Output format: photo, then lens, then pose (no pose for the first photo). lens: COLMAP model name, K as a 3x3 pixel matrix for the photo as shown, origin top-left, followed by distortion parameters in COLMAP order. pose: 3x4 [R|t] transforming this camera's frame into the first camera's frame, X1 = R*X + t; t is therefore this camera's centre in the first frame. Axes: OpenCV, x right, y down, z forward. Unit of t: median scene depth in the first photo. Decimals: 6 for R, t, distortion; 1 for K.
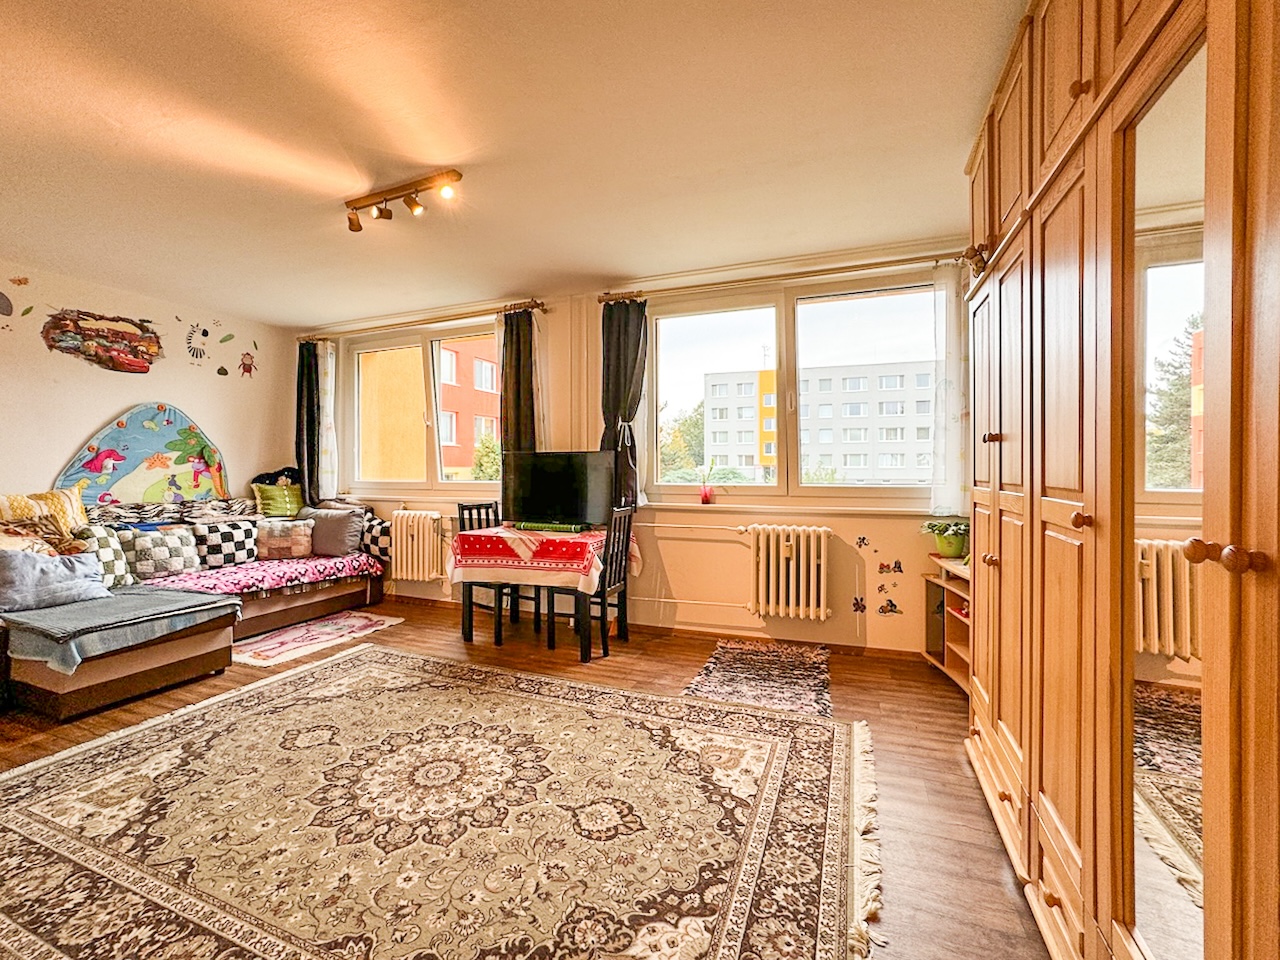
lens RADIAL K [[518.6, 0, 647.2], [0, 518.6, 483.2], [0, 0, 1]] dist [-0.030867, 0.015345]
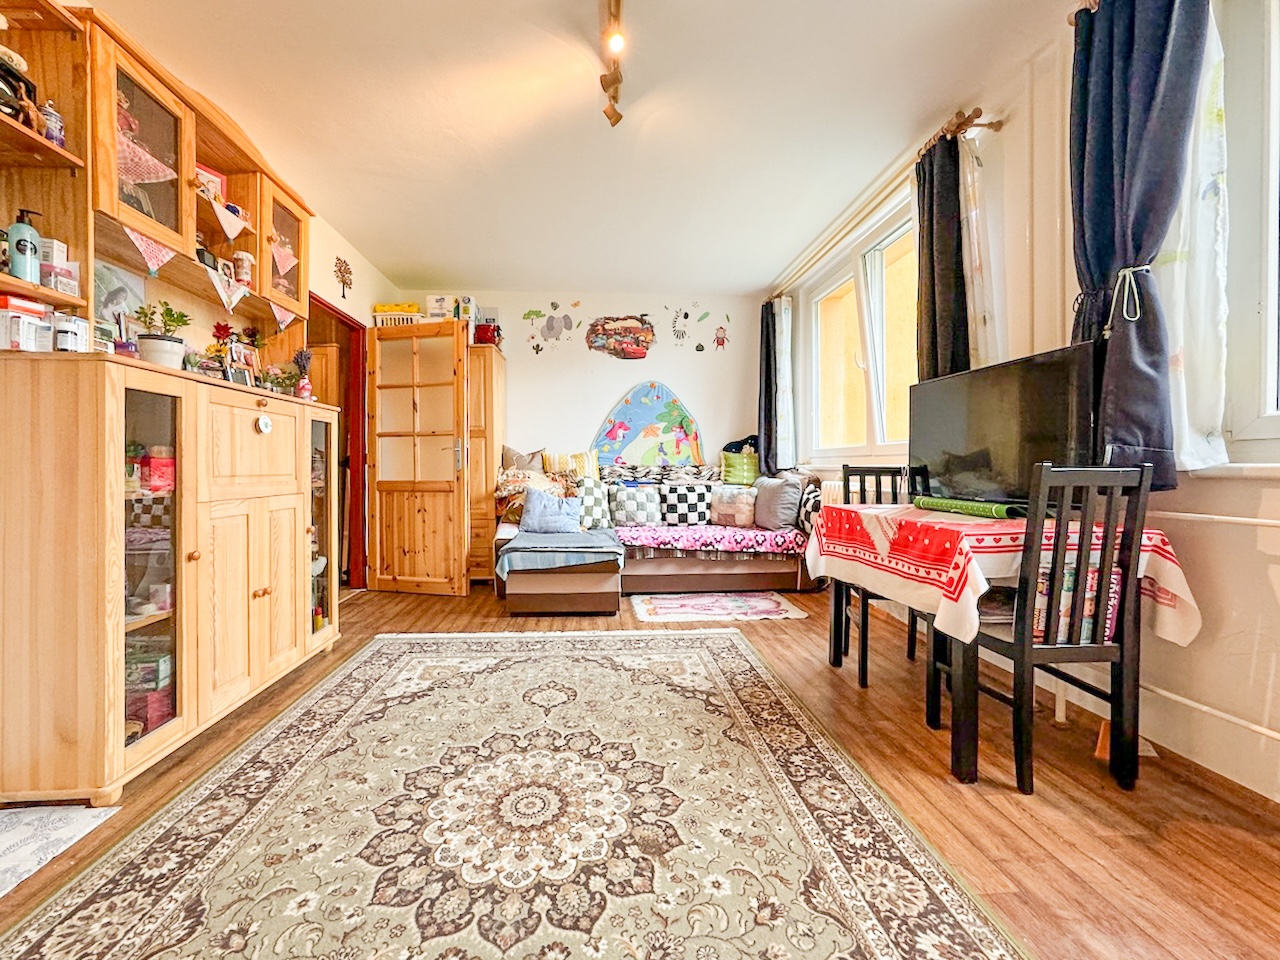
lens RADIAL K [[541.7, 0, 639.5], [0, 541.7, 476.1], [0, 0, 1]] dist [-0.042372, 0.019073]
pose [[0.435440, 0.015043, -0.900092, 0.176143], [-0.025031, 0.999676, 0.004598, 0.060670], [0.899870, 0.020527, 0.435675, 0.459629]]
